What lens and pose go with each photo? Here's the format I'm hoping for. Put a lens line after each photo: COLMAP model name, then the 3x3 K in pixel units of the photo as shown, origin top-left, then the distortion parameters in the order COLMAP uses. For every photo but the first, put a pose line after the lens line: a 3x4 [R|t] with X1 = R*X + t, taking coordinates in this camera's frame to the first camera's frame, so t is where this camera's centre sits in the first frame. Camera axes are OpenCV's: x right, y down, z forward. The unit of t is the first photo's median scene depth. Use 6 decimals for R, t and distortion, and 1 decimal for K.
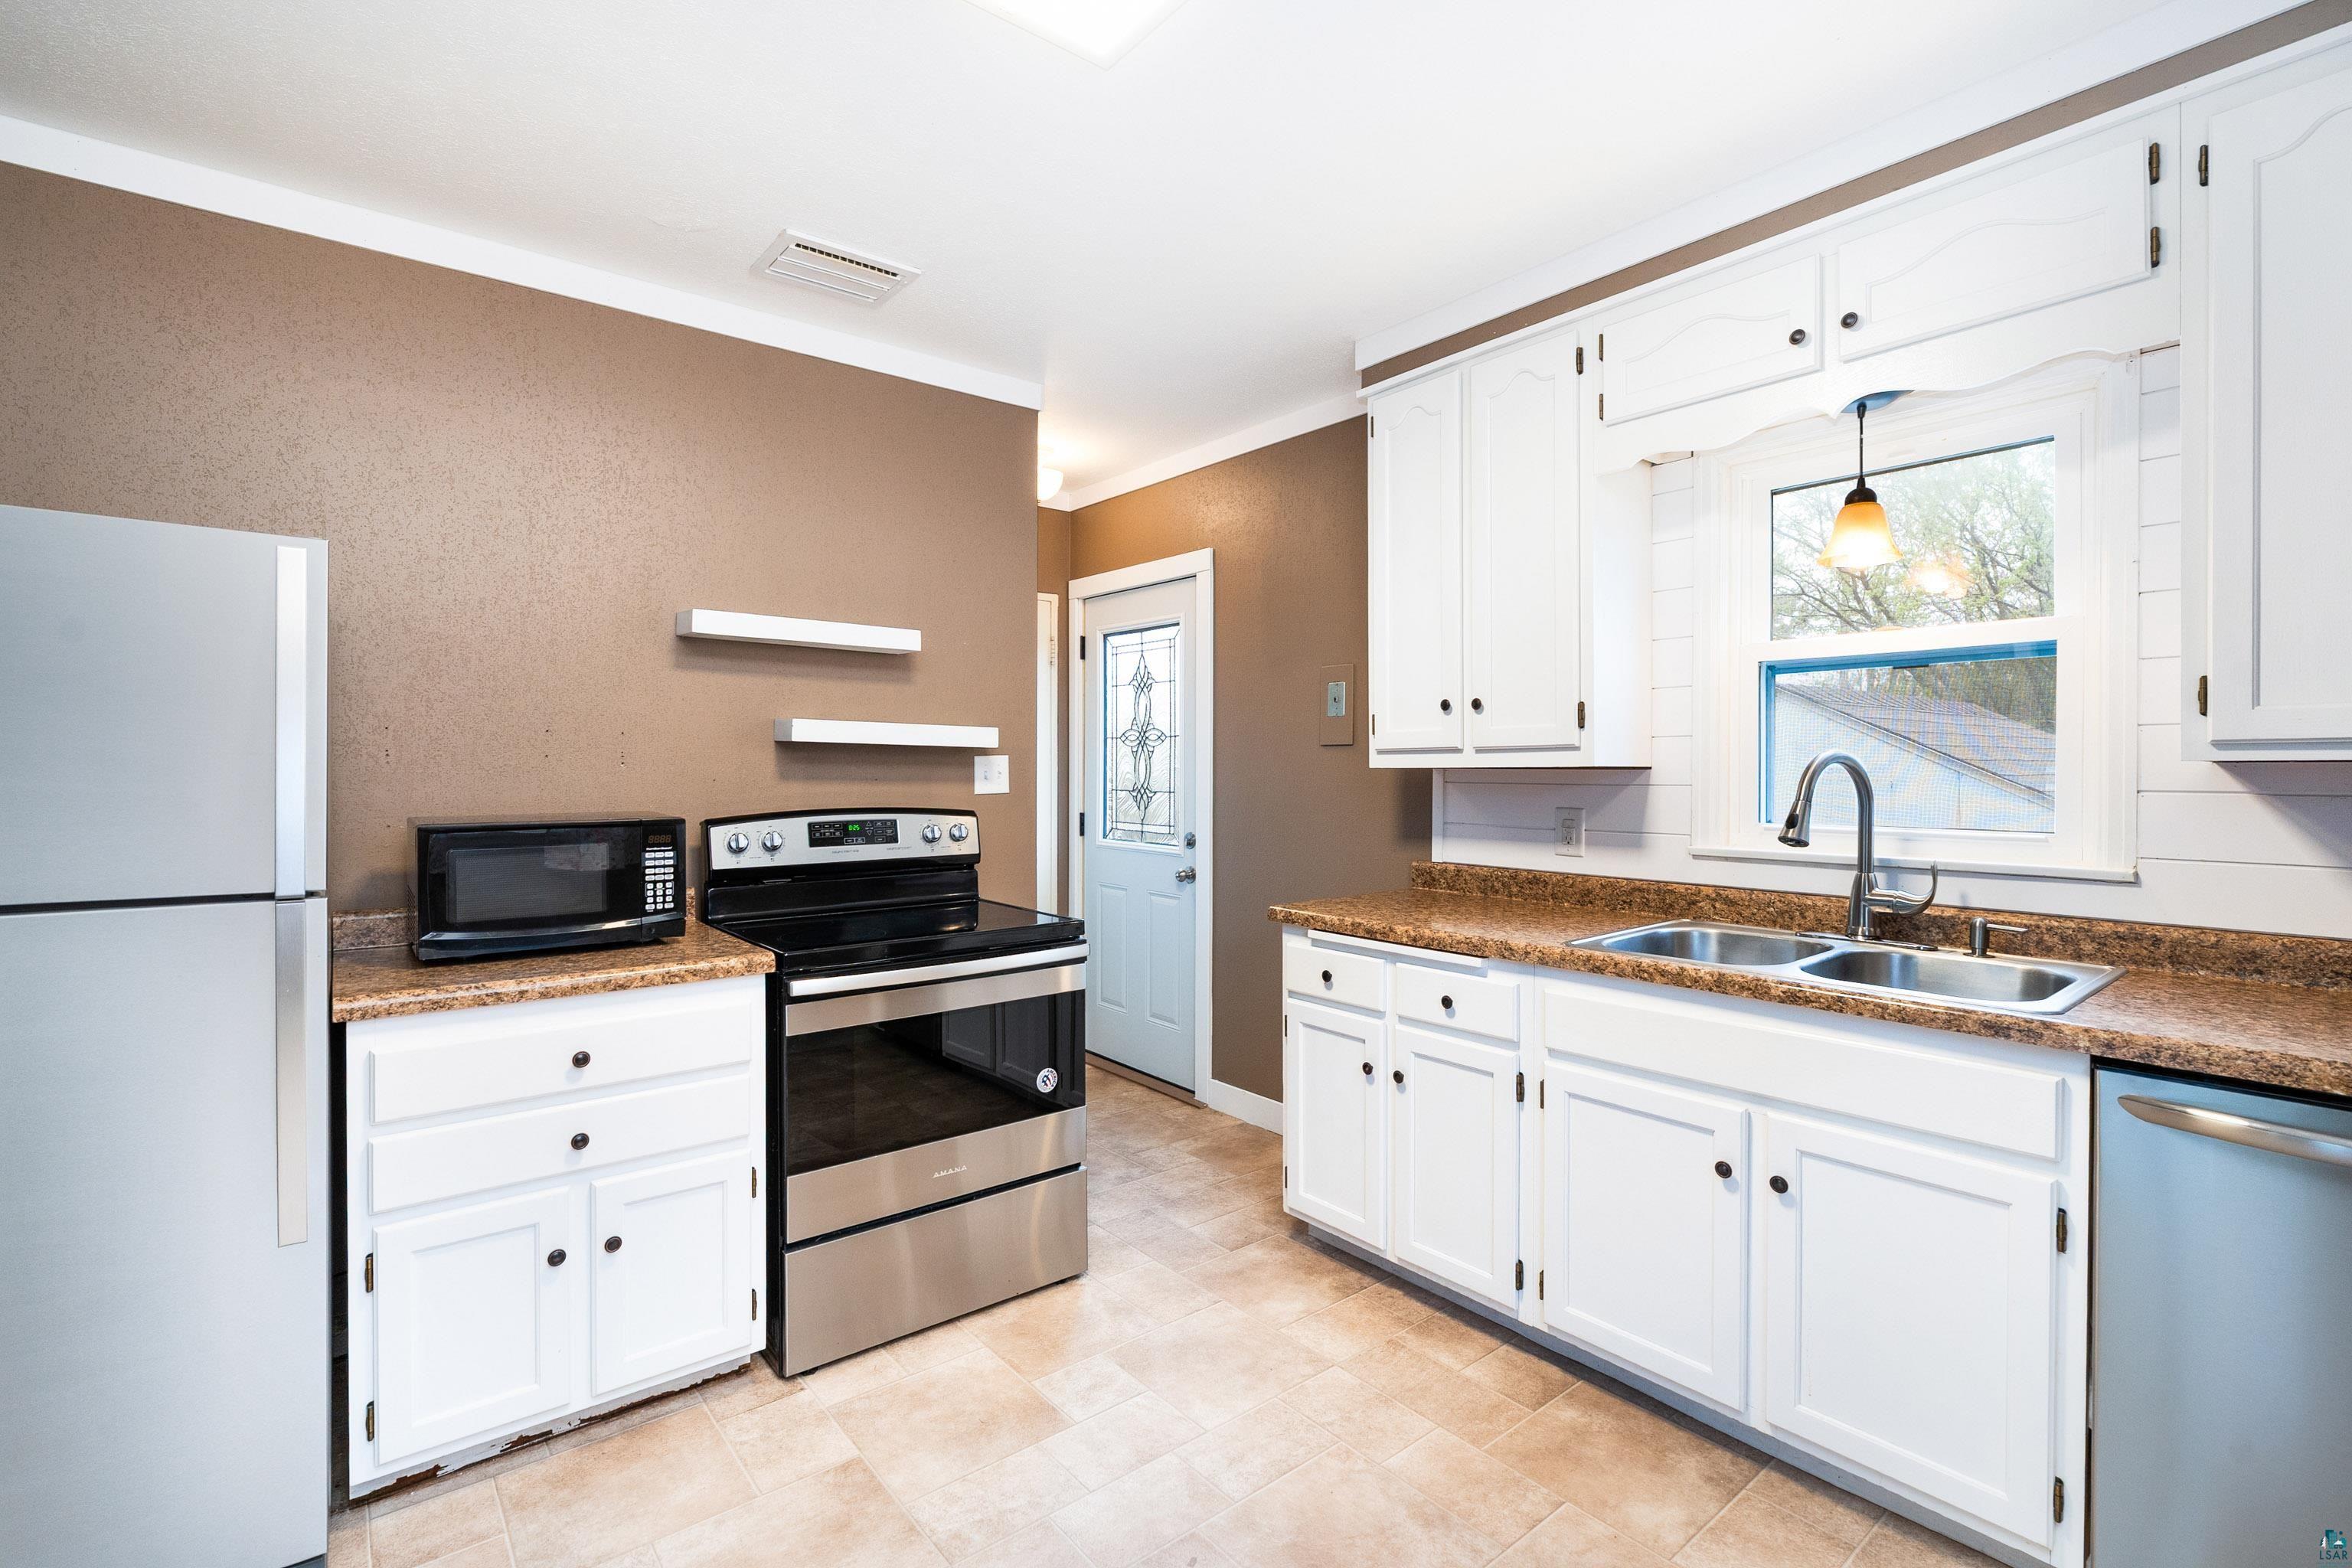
lens RADIAL K [[1060.3, 0, 1220.4], [0, 1060.3, 777.3], [0, 0, 1]] dist [-0.006328, 0.002300]
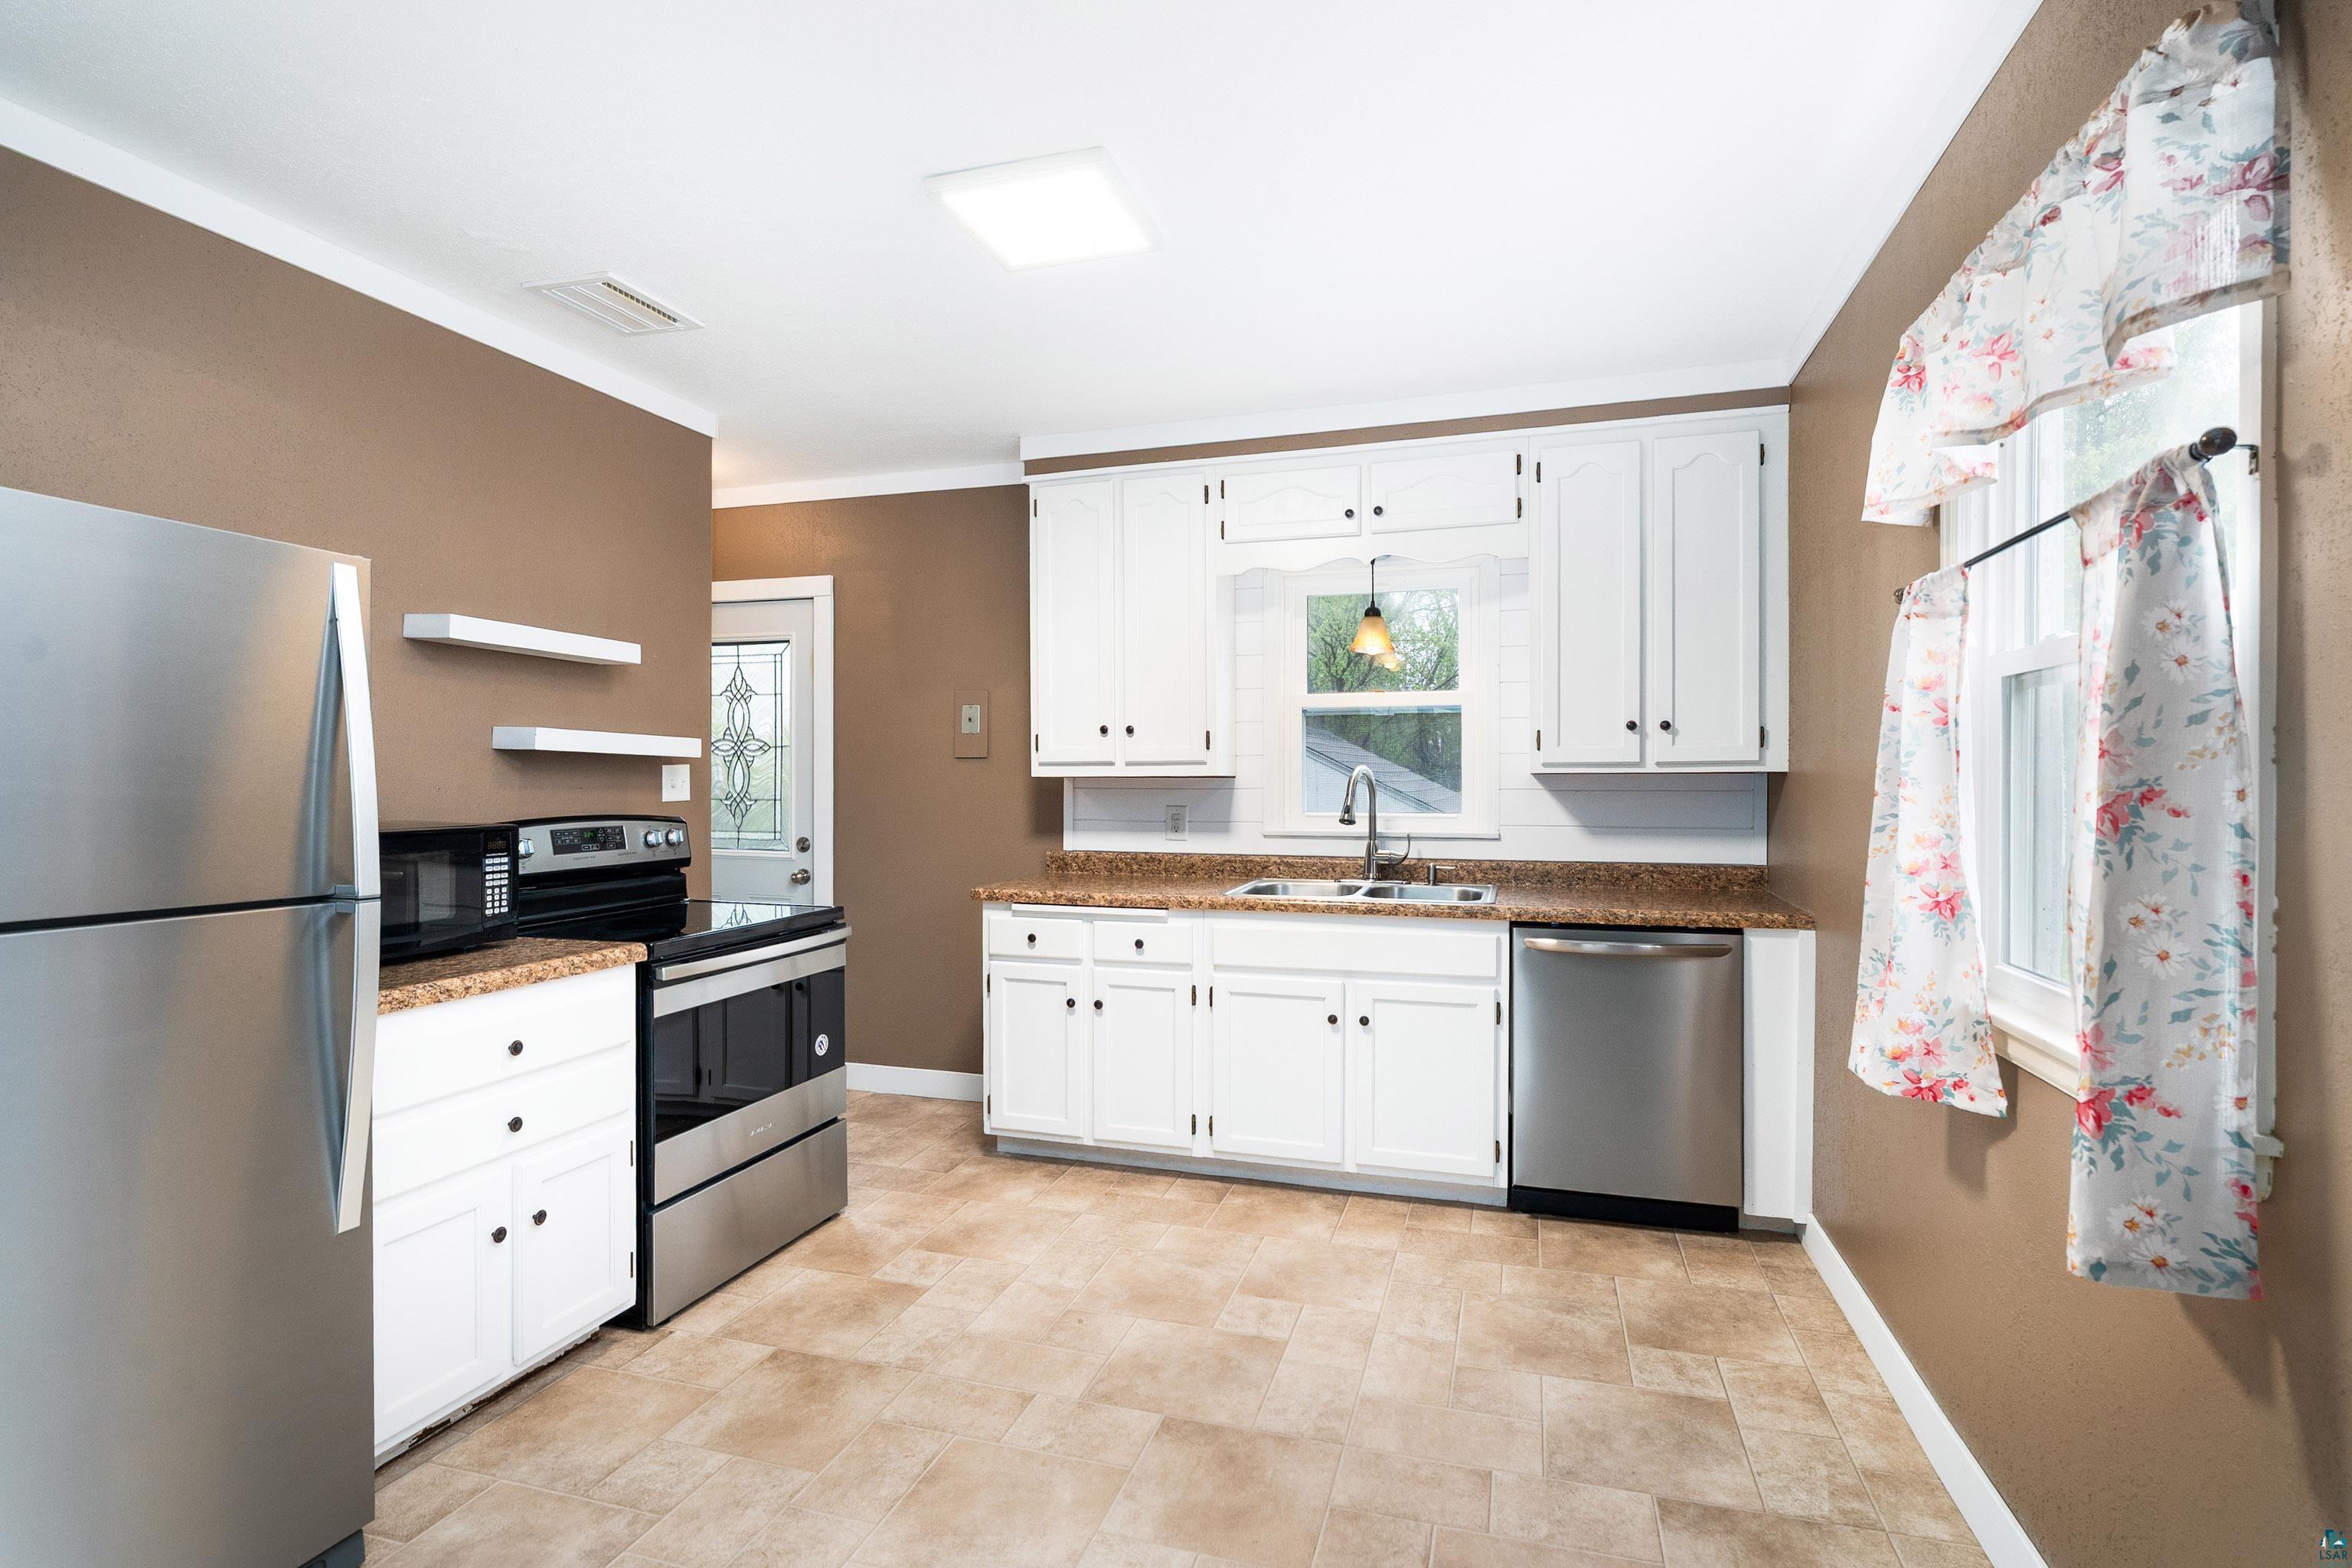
lens RADIAL K [[1060.3, 0, 1225.0], [0, 1060.3, 791.6], [0, 0, 1]] dist [-0.006328, 0.002300]
pose [[0.828844, -0.006669, 0.559440, -0.469041], [0.005029, 0.999977, 0.004469, 0.005072], [-0.559457, -0.000891, 0.828859, -0.222106]]
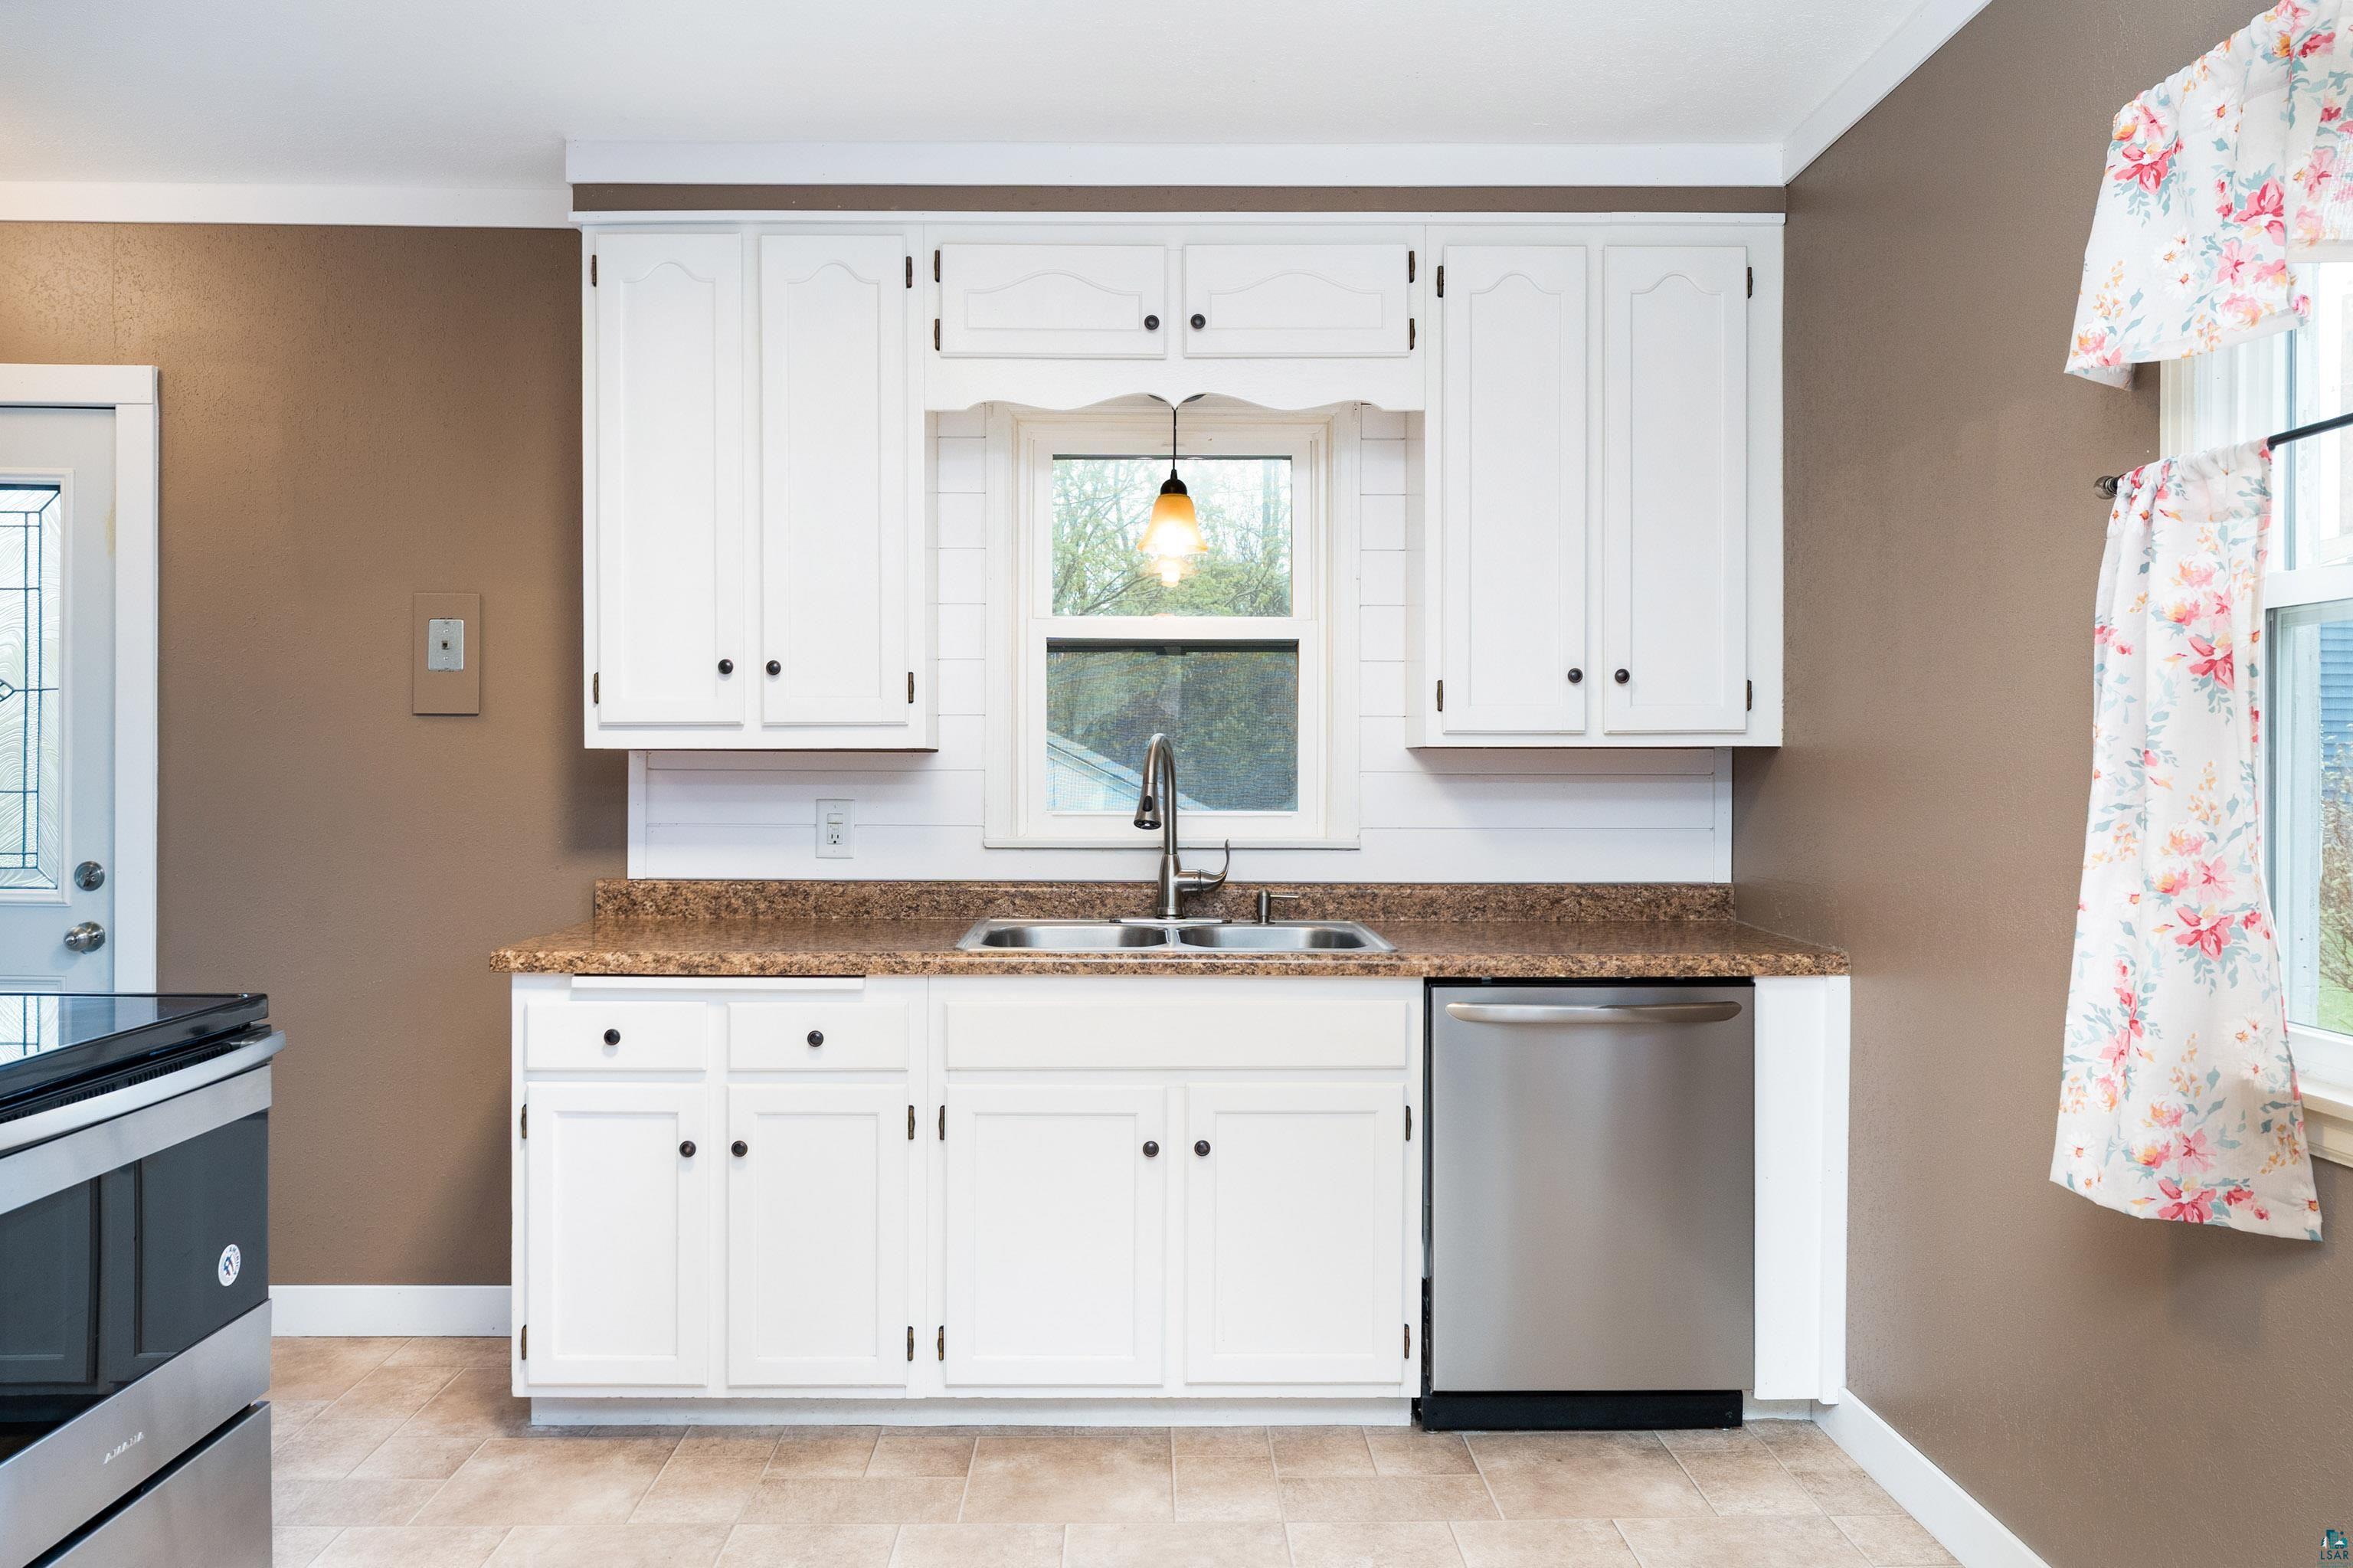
lens RADIAL K [[1626.1, 0, 1169.8], [0, 1626.1, 774.8], [0, 0, 1]] dist [0.003037, -0.002583]
pose [[0.634655, -0.004044, 0.772785, -0.564773], [0.003518, 0.999991, 0.002344, 0.009080], [-0.772787, 0.001232, 0.634664, 0.005188]]
